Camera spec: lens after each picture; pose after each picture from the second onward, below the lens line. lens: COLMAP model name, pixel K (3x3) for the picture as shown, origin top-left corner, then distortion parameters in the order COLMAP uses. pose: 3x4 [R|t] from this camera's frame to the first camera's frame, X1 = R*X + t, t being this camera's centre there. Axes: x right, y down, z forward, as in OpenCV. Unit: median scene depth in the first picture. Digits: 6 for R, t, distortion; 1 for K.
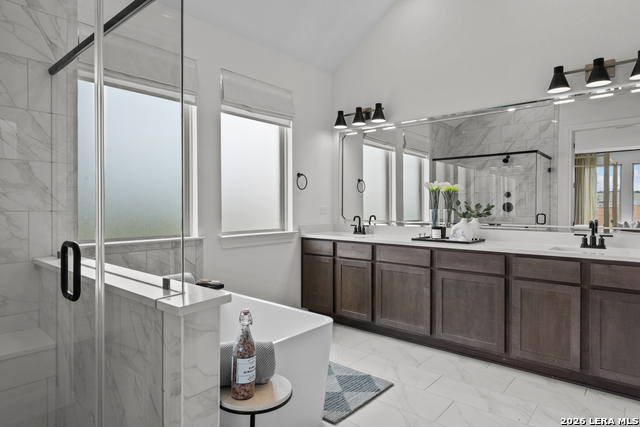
lens RADIAL K [[384.2, 0, 318.3], [0, 384.2, 214.4], [0, 0, 1]] dist [0.004876, 0.001138]
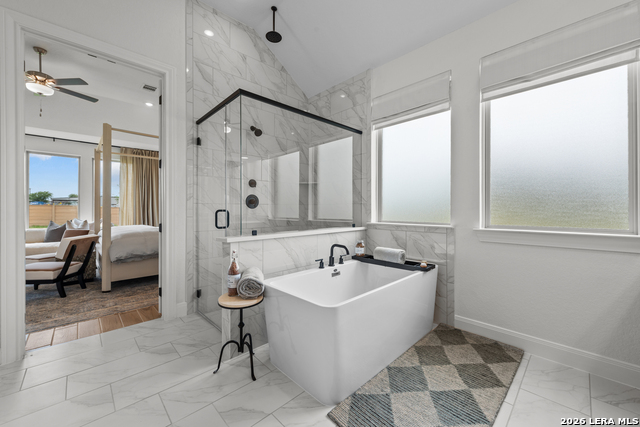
lens RADIAL K [[256.3, 0, 318.6], [0, 256.3, 208.3], [0, 0, 1]] dist [0.010464, -0.002071]
pose [[-0.094941, -0.000789, -0.995483, 0.474013], [-0.009277, 0.999957, 0.000093, 0.011475], [0.995440, 0.009244, -0.094944, 0.689804]]
